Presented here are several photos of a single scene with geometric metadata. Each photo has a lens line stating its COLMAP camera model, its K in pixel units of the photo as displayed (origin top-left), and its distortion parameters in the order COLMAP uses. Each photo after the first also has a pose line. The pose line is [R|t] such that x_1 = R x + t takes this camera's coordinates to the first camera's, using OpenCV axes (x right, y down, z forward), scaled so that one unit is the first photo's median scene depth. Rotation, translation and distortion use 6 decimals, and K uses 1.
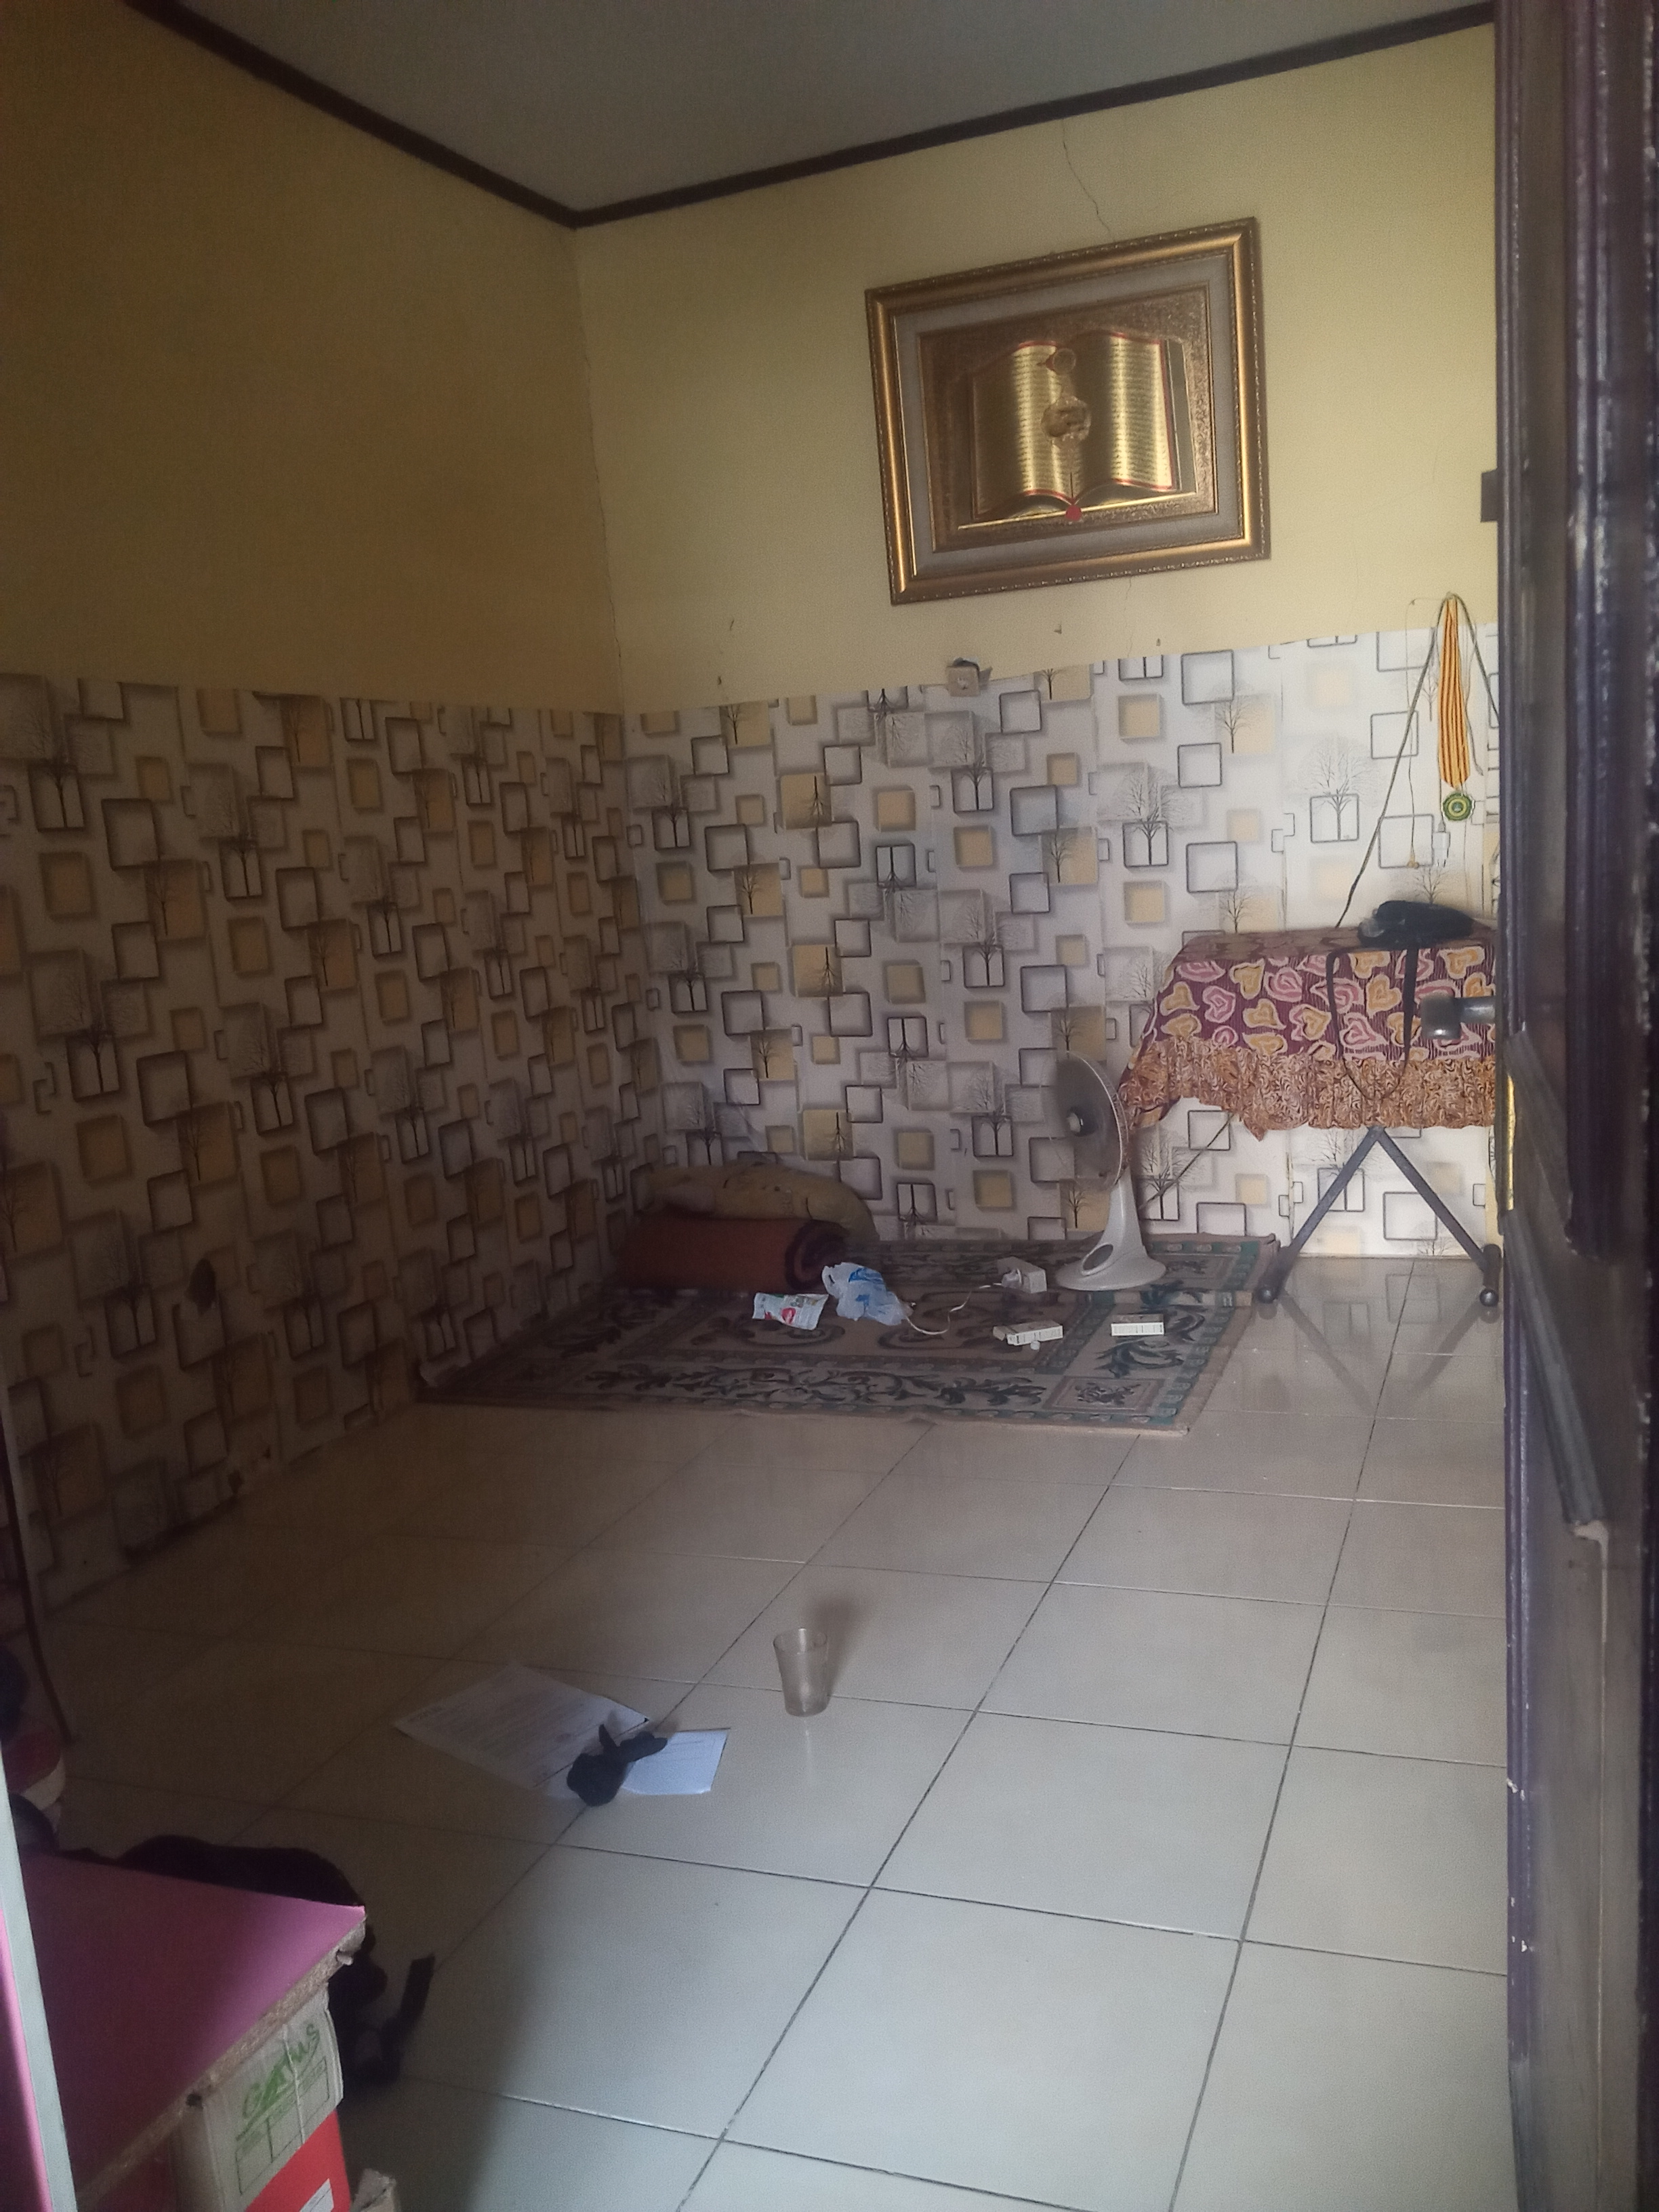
lens RADIAL K [[1811.4, 0, 833.0], [0, 1811.4, 1126.1], [0, 0, 1]] dist [0.005114, -0.007811]
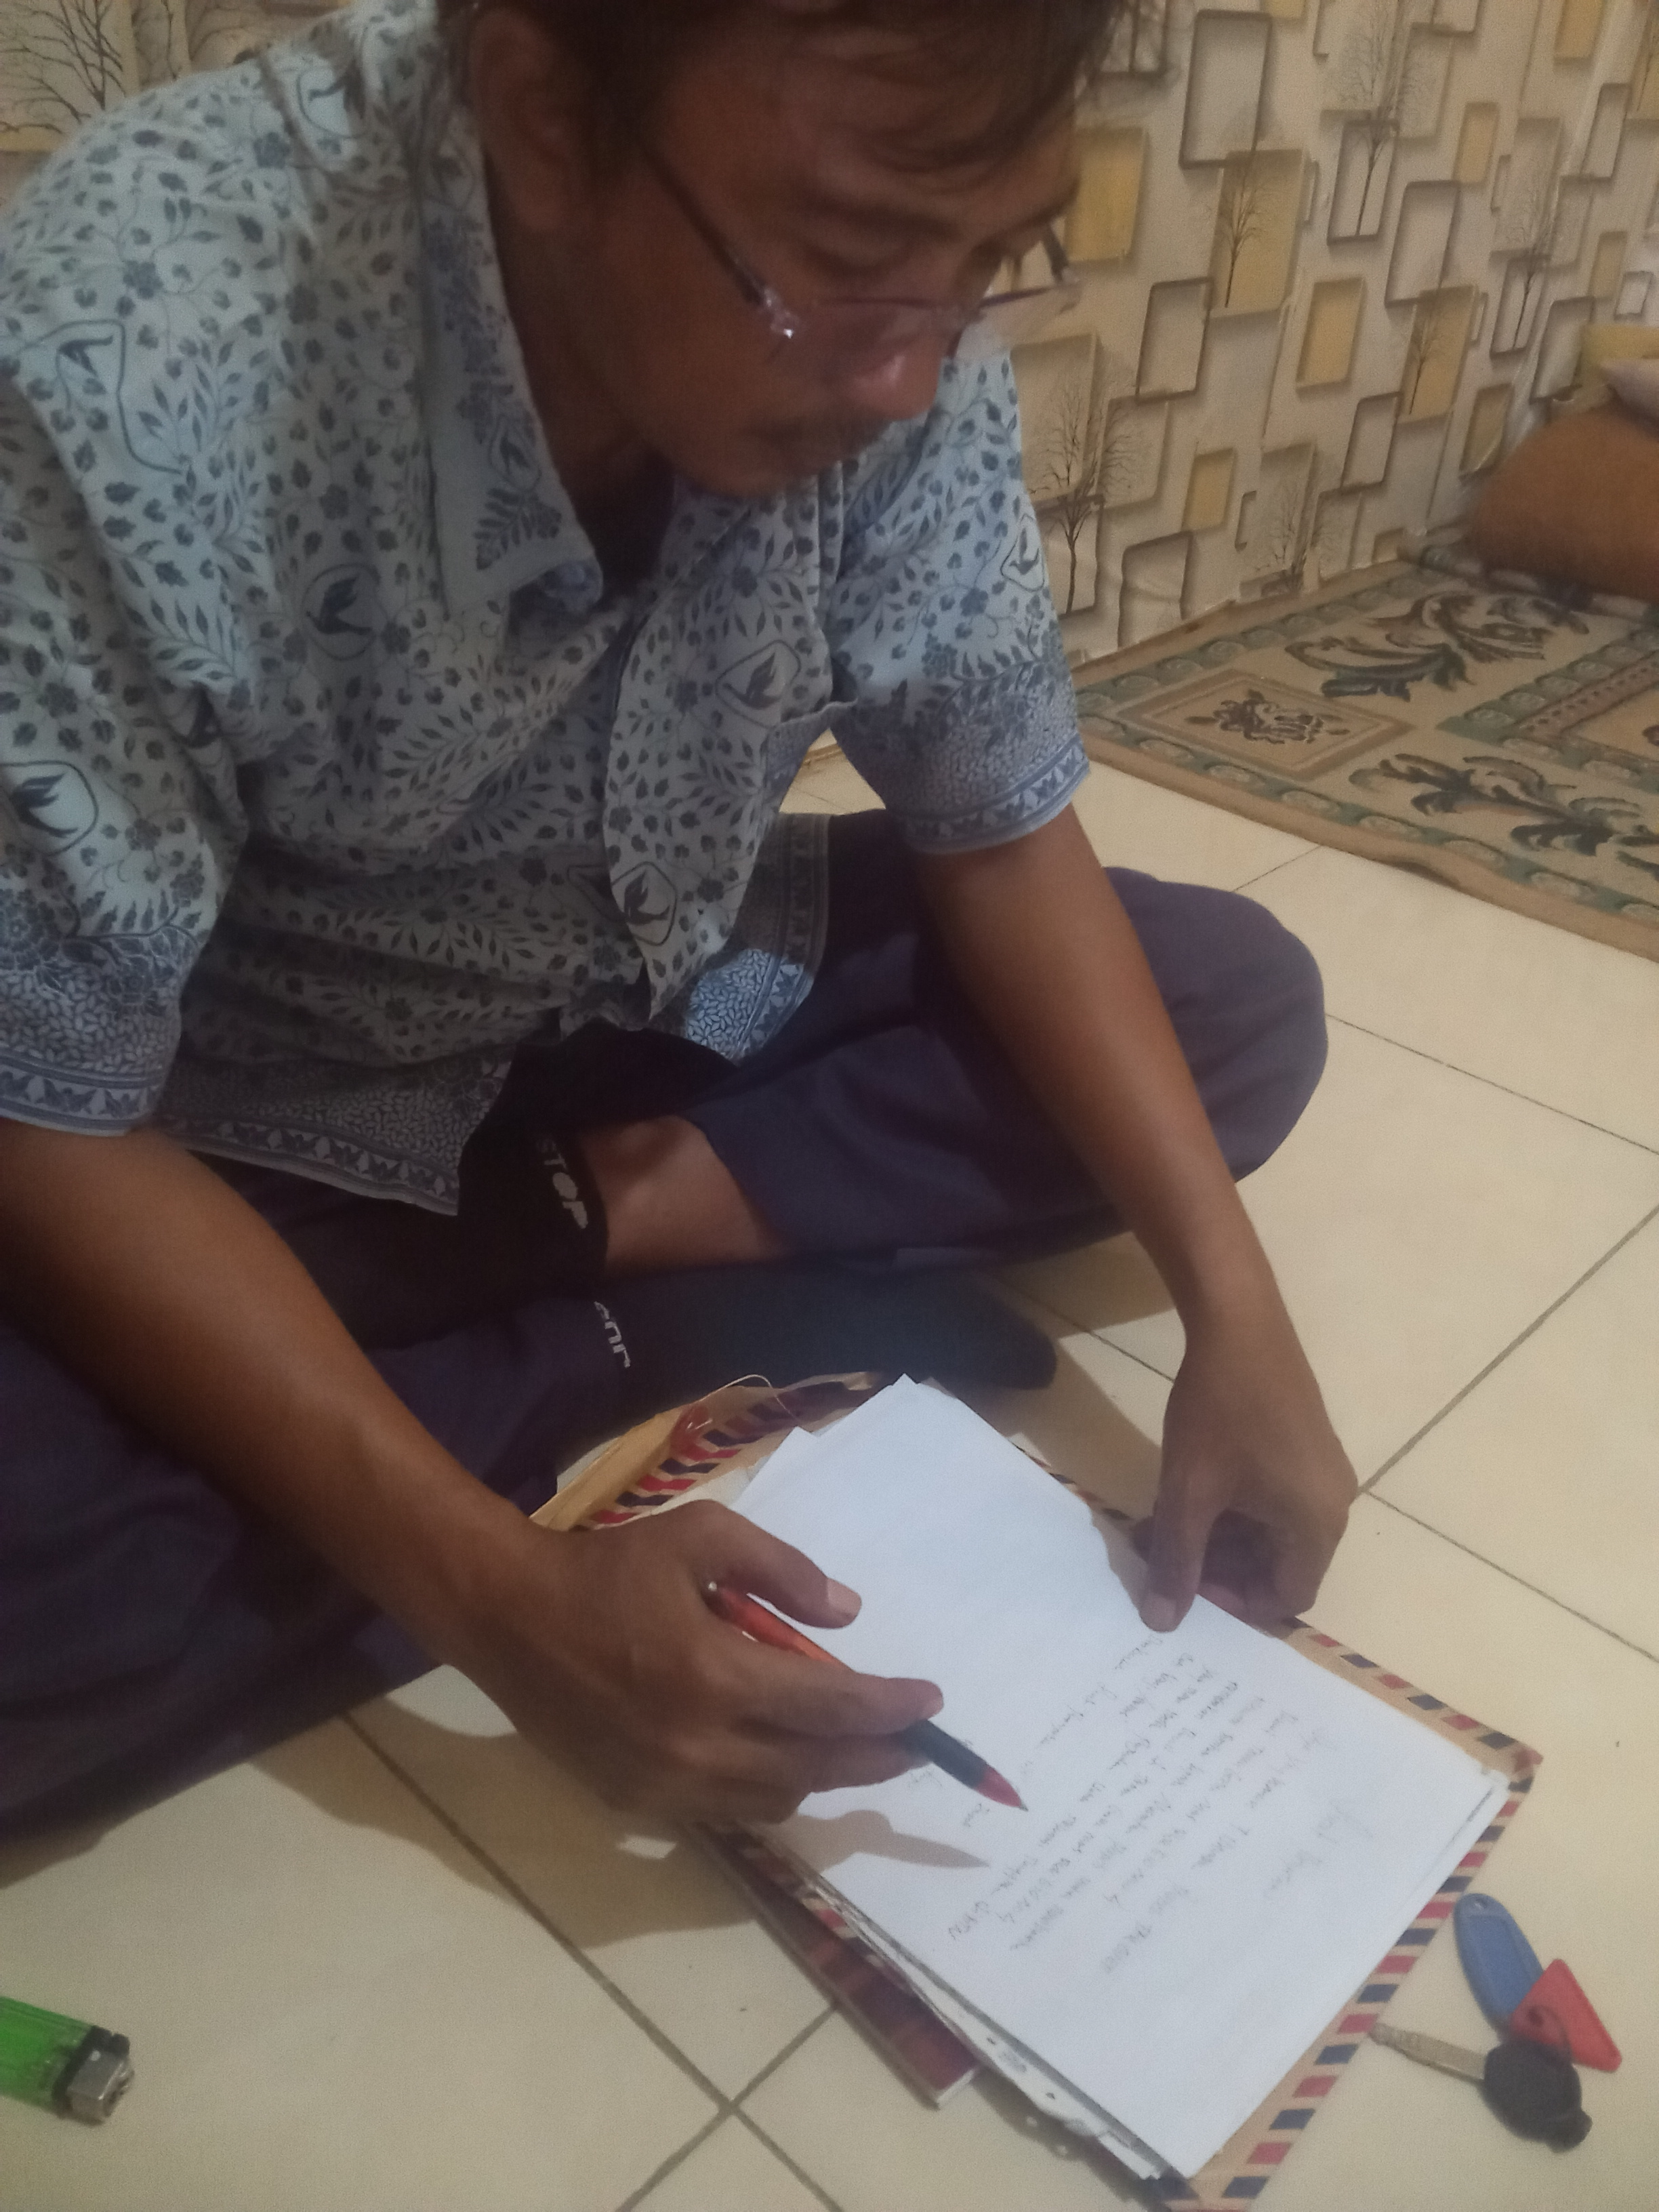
lens RADIAL K [[1811.4, 0, 813.4], [0, 1811.4, 1108.6], [0, 0, 1]] dist [0.005114, -0.007811]
pose [[0.914231, 0.317334, -0.251953, -0.118441], [-0.194866, 0.889518, 0.413260, 0.061055], [0.355259, -0.328718, 0.875063, 0.543375]]
